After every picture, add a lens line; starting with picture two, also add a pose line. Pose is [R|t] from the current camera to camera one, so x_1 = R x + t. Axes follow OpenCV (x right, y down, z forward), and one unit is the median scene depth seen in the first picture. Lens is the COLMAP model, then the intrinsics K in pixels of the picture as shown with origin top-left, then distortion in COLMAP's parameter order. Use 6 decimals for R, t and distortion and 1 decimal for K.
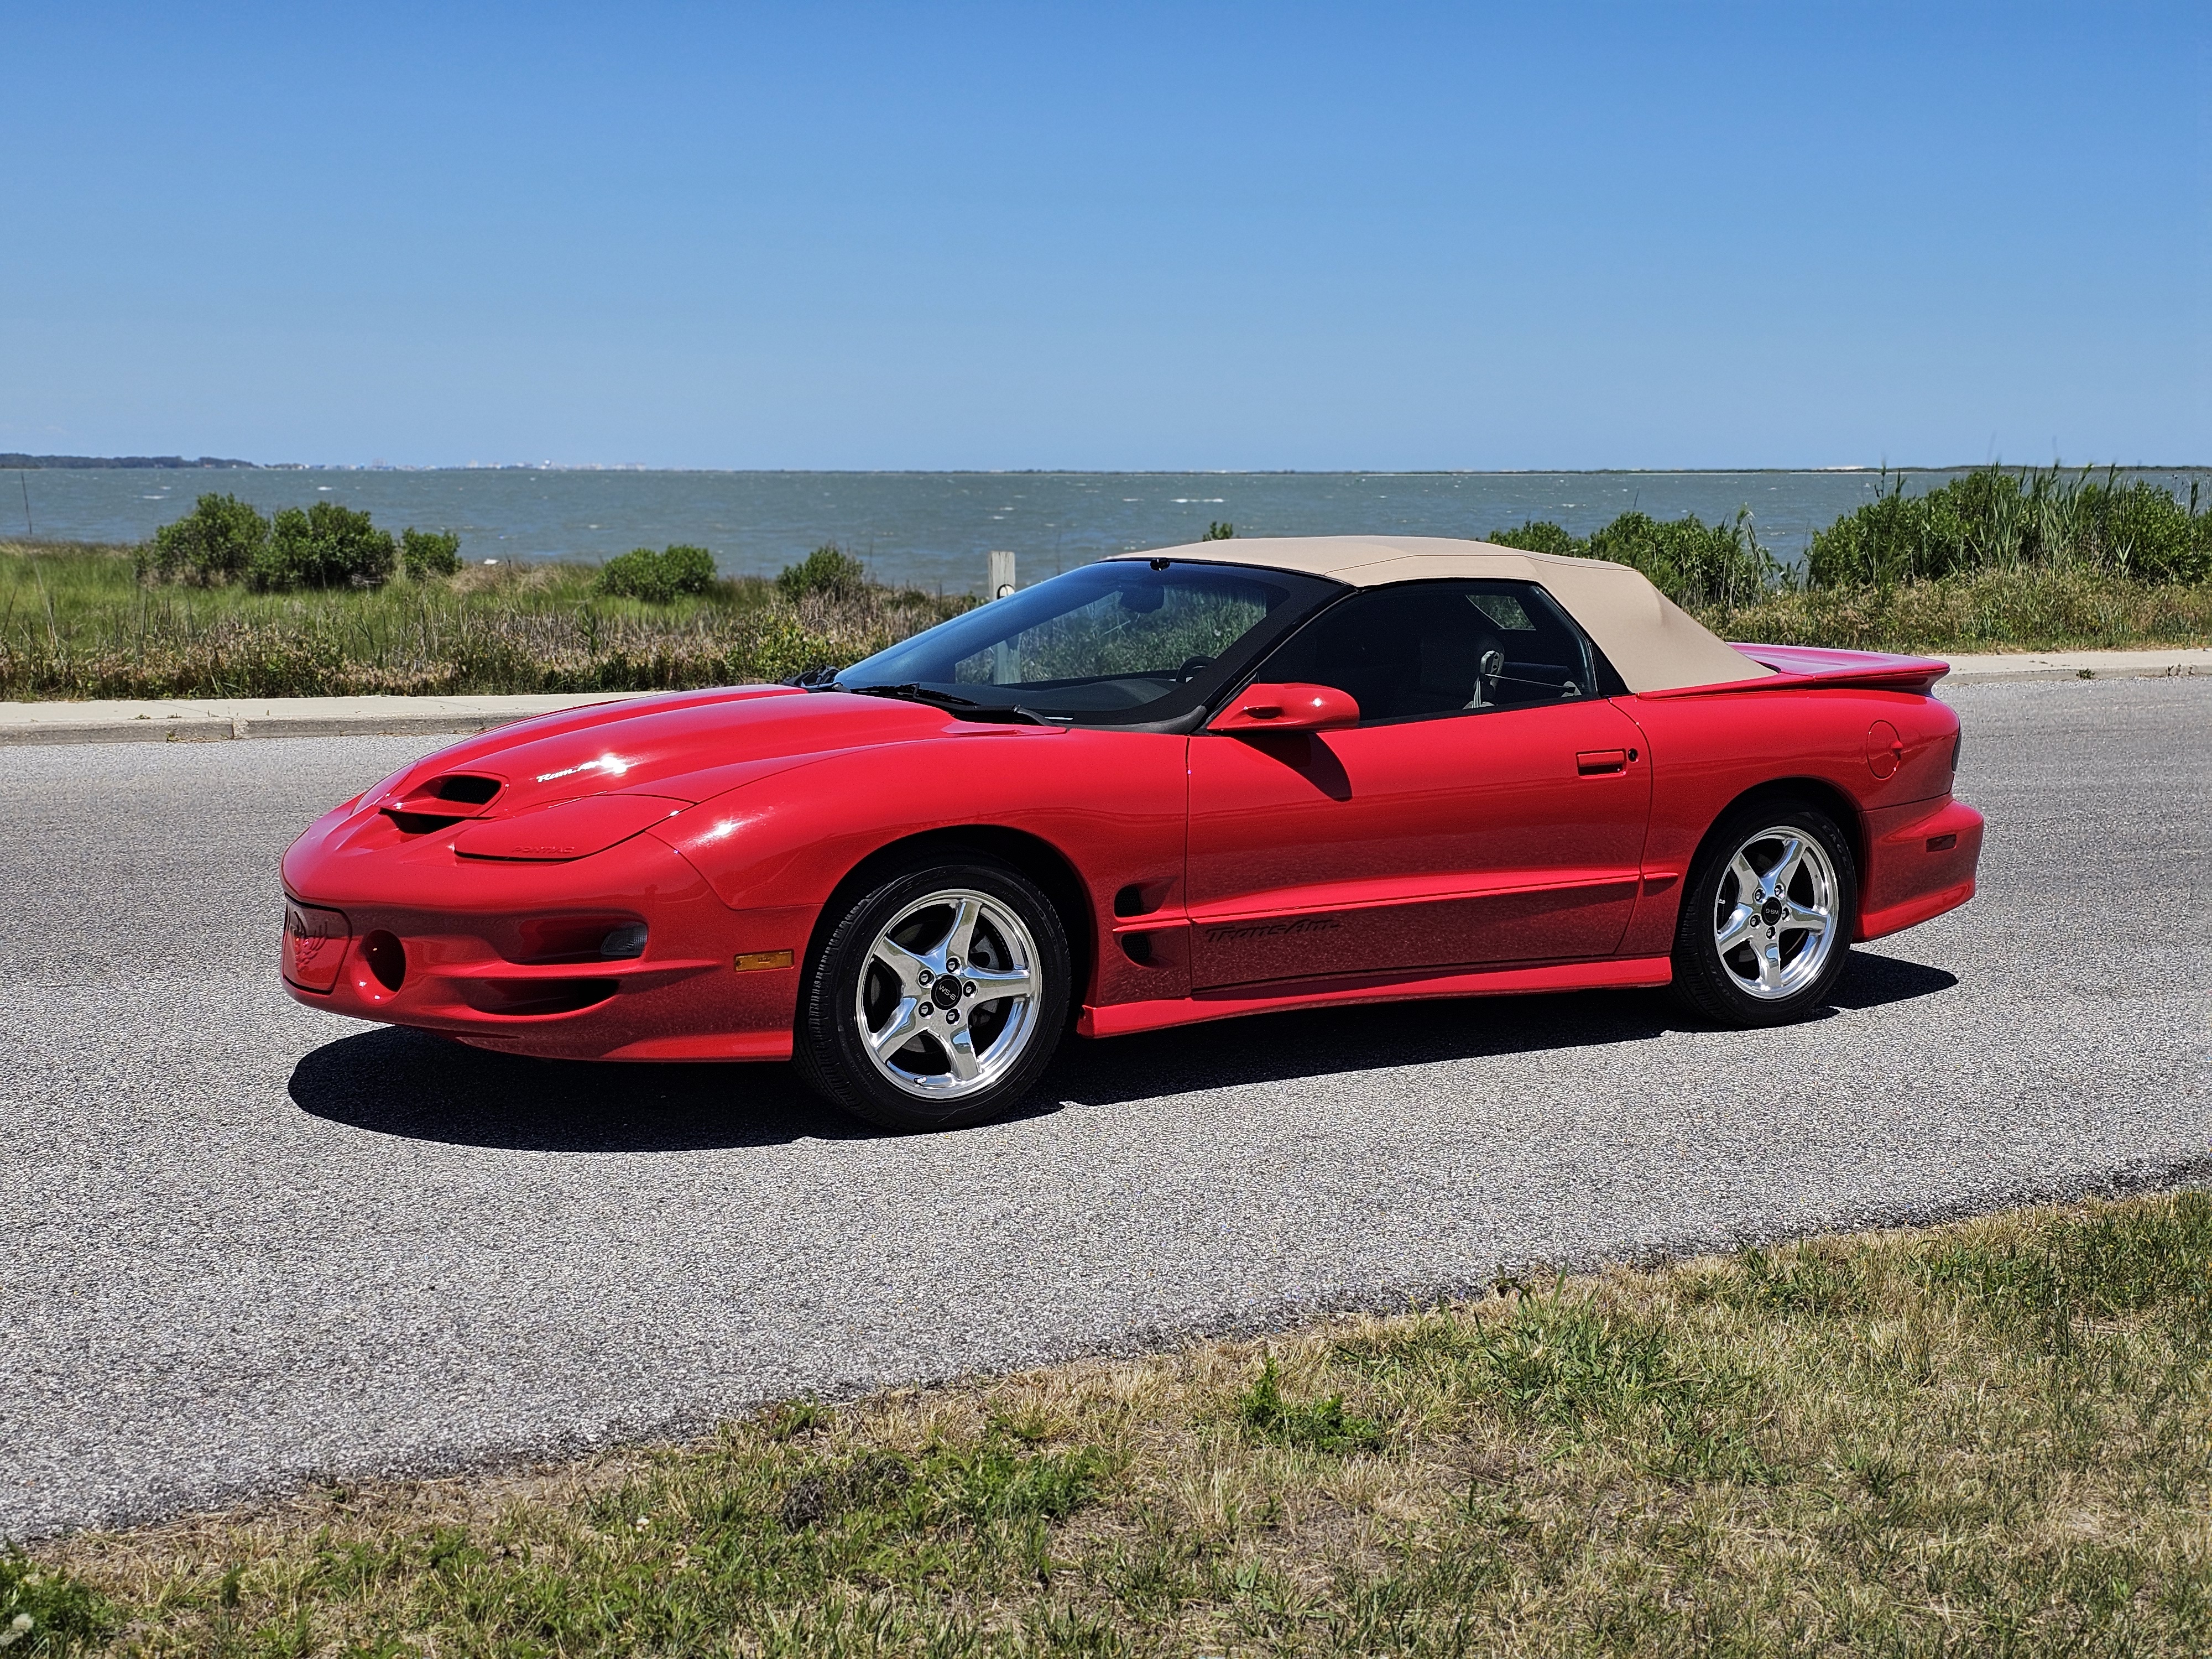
lens RADIAL K [[2959.3, 0, 1123.8], [0, 2959.3, 848.5], [0, 0, 1]] dist [0.088054, 0.000000]
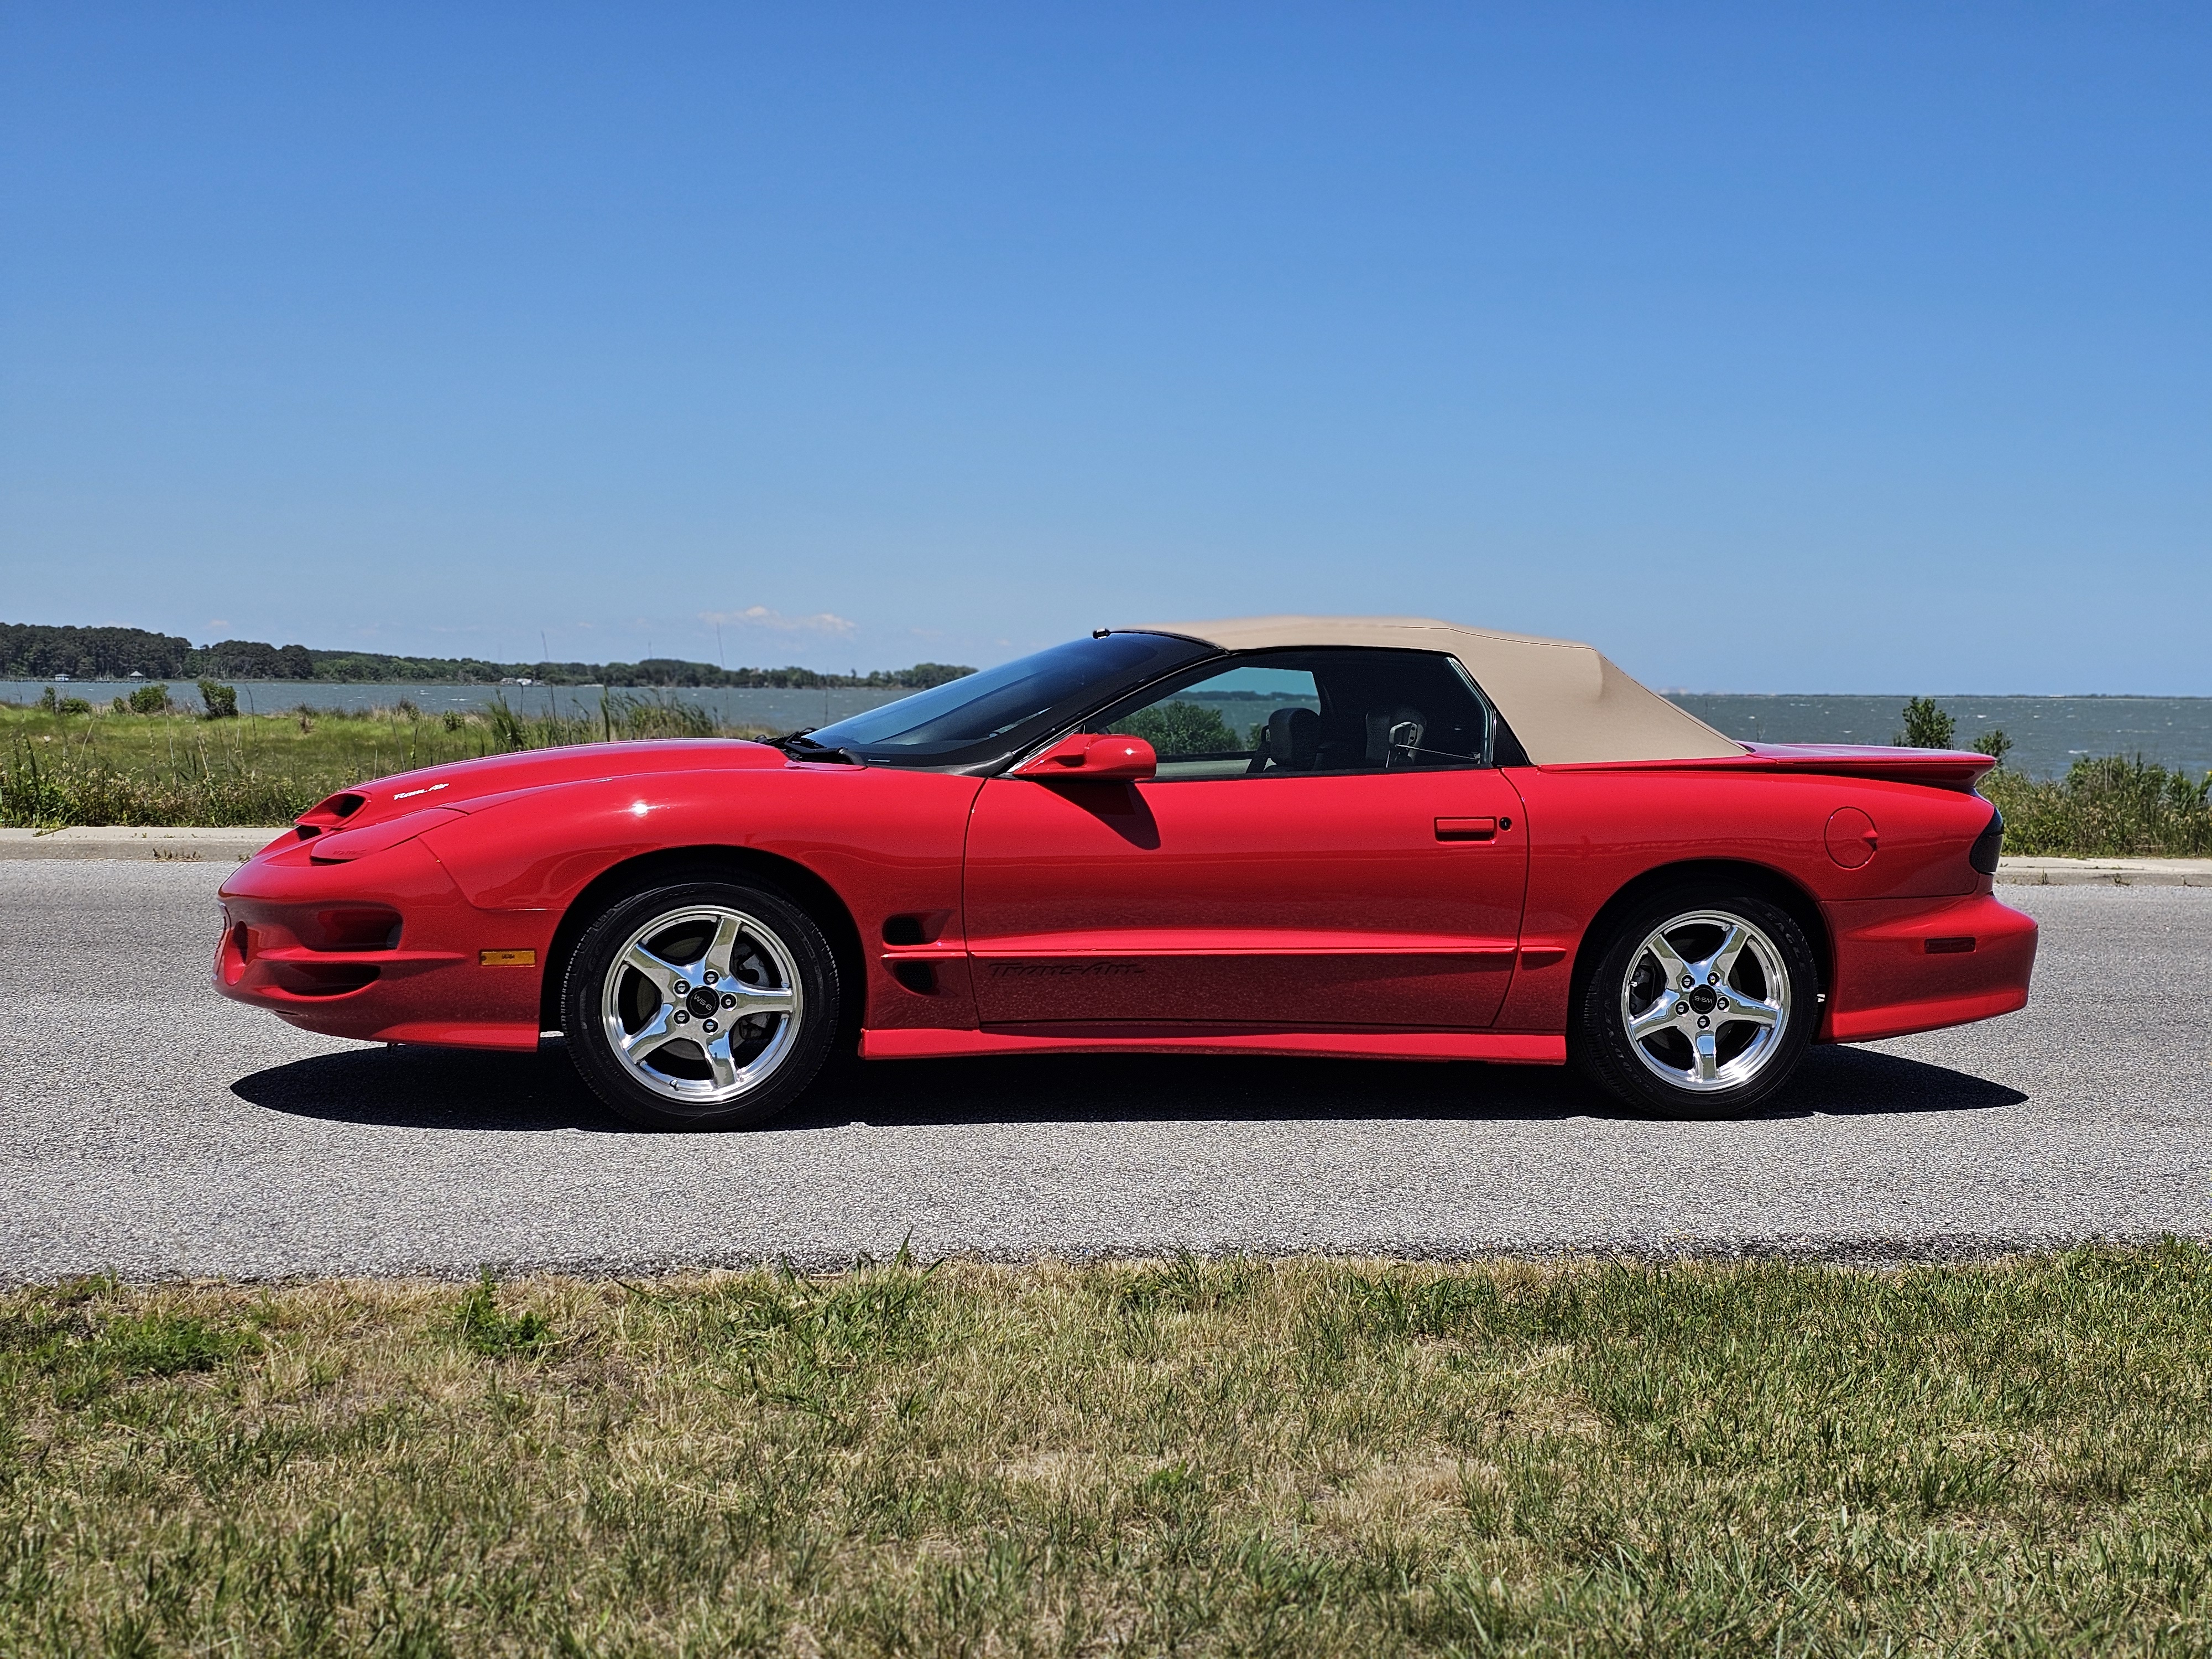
lens RADIAL K [[2959.3, 0, 1103.9], [0, 2959.3, 820.9], [0, 0, 1]] dist [0.088054, 0.000000]
pose [[0.938945, 0.024339, -0.343205, 0.421660], [-0.053058, 0.995806, -0.074537, 0.052811], [0.339951, 0.088196, 0.936298, 0.037741]]
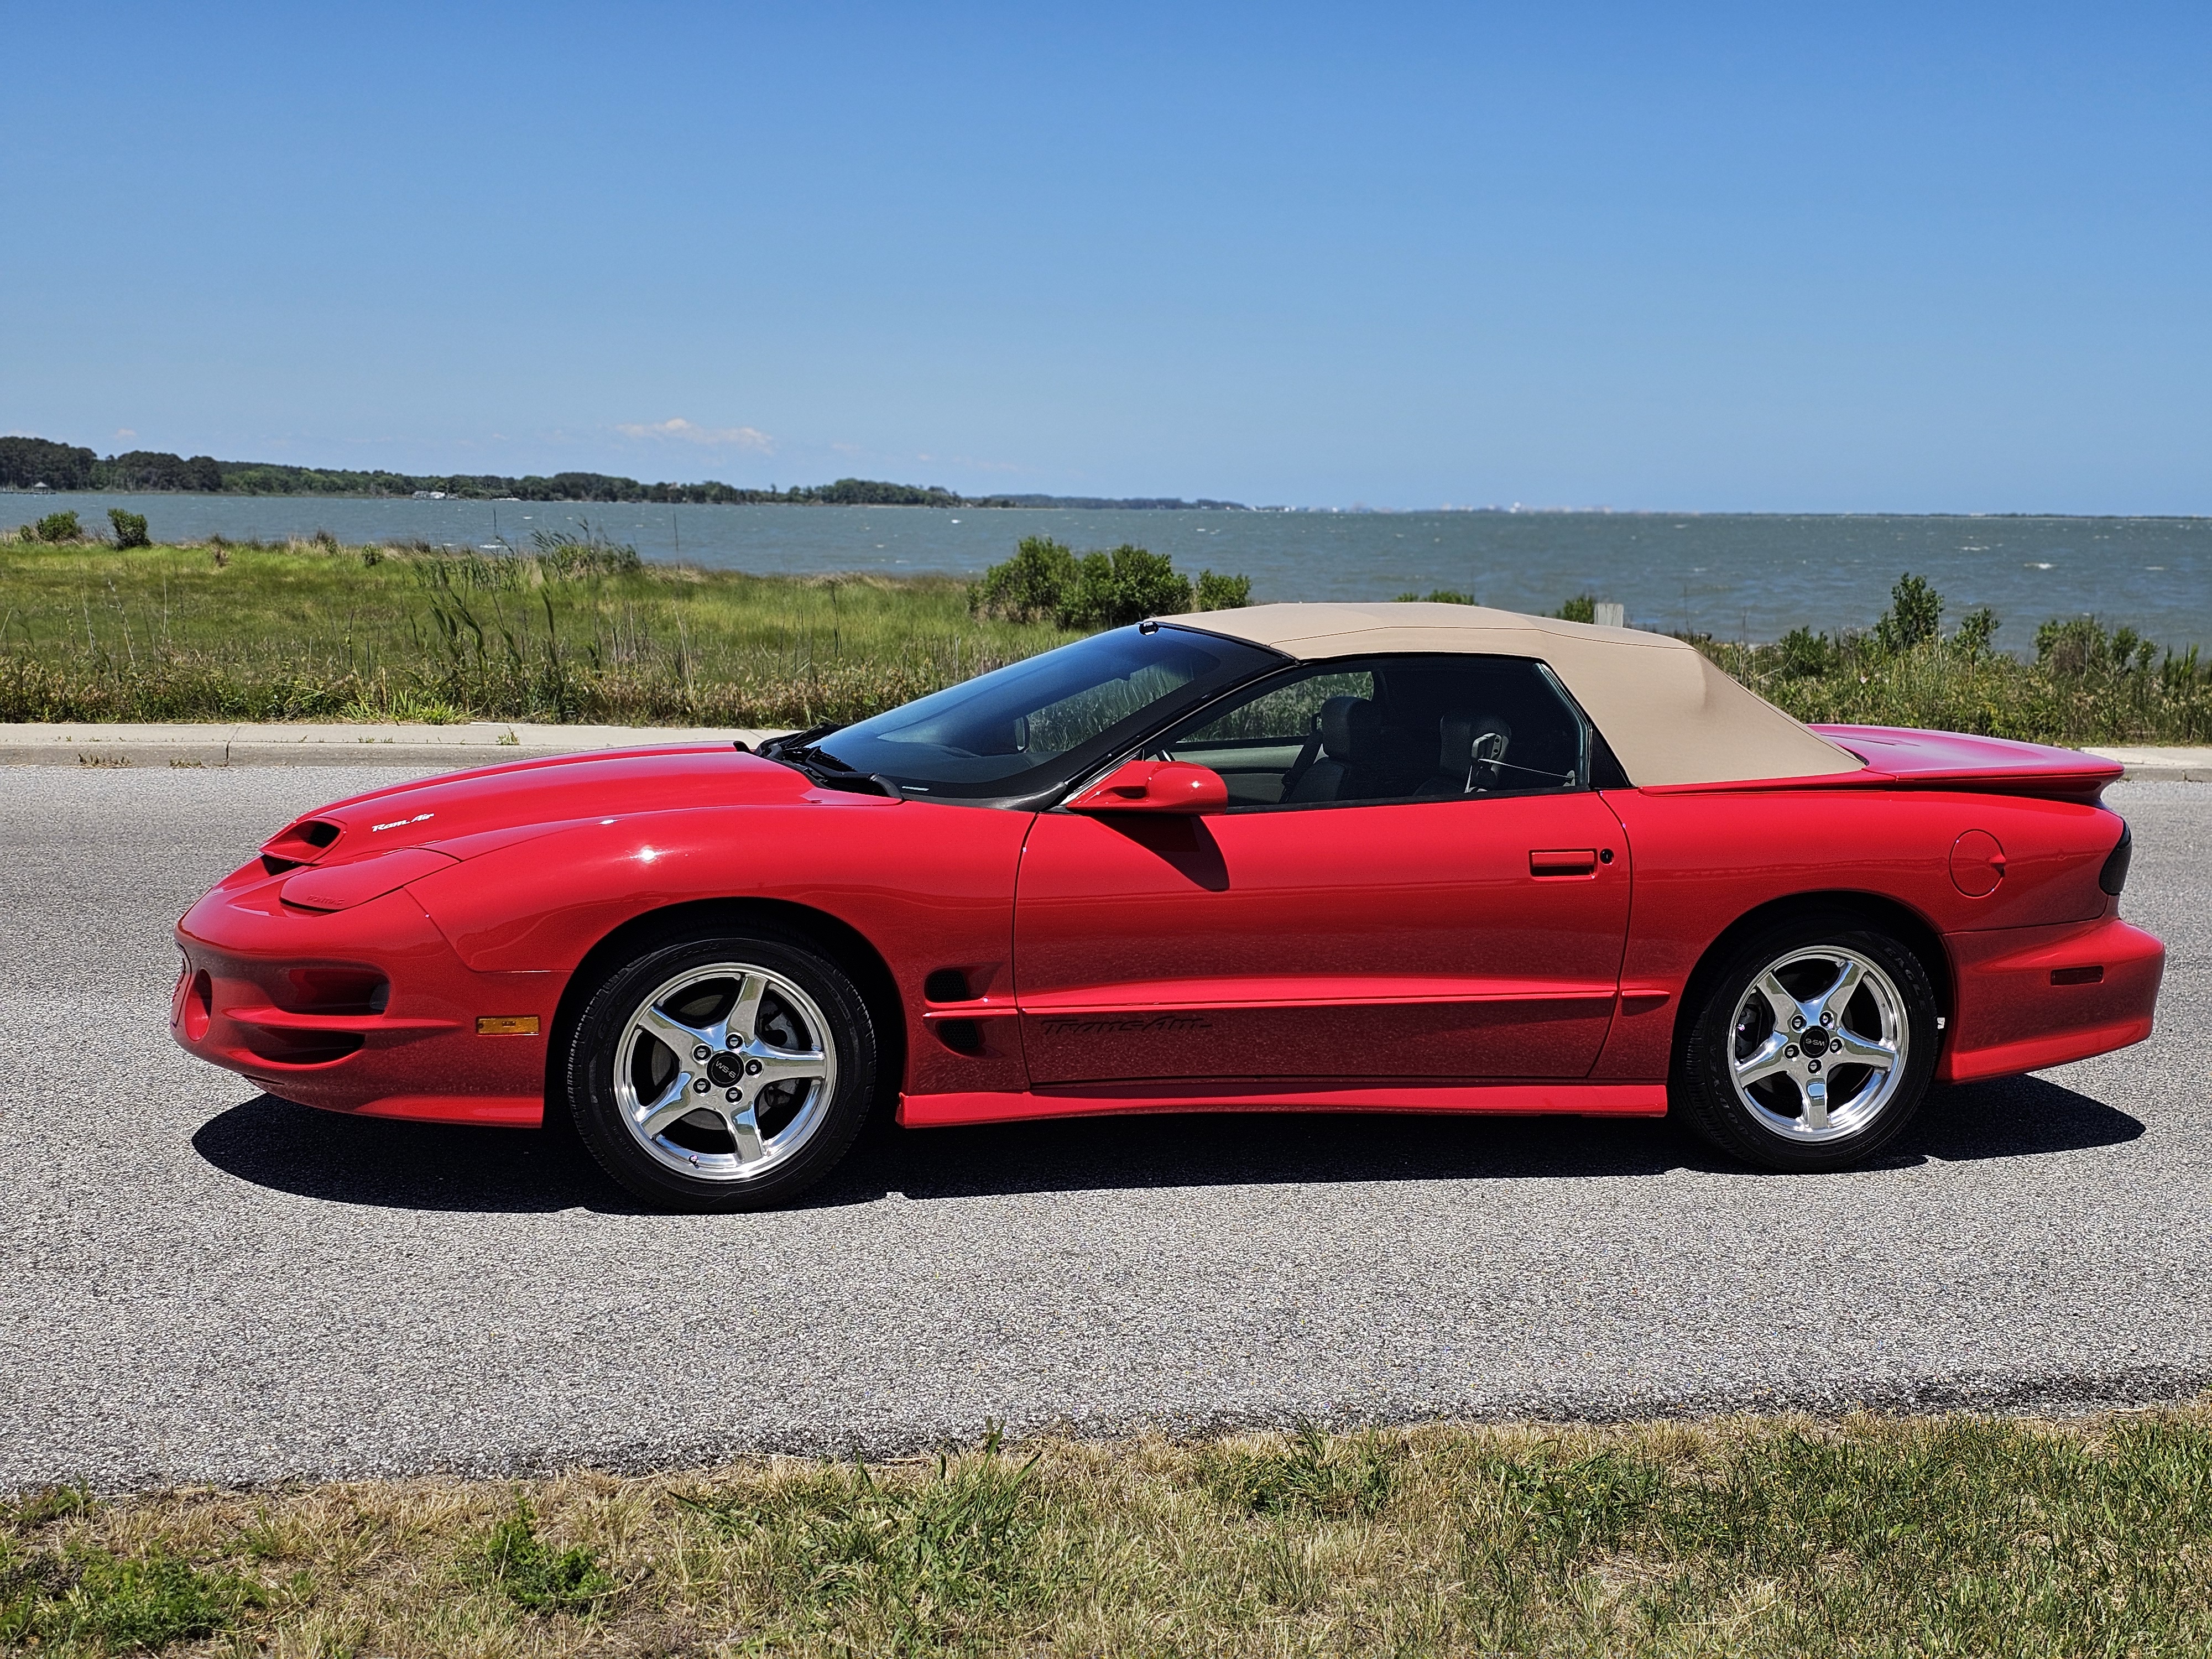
lens RADIAL K [[2959.3, 0, 1102.7], [0, 2959.3, 853.0], [0, 0, 1]] dist [0.088054, 0.000000]
pose [[0.947414, 0.048463, -0.316319, 0.340395], [-0.052416, 0.998617, -0.003993, -0.023038], [0.315688, 0.020363, 0.948644, 0.117904]]
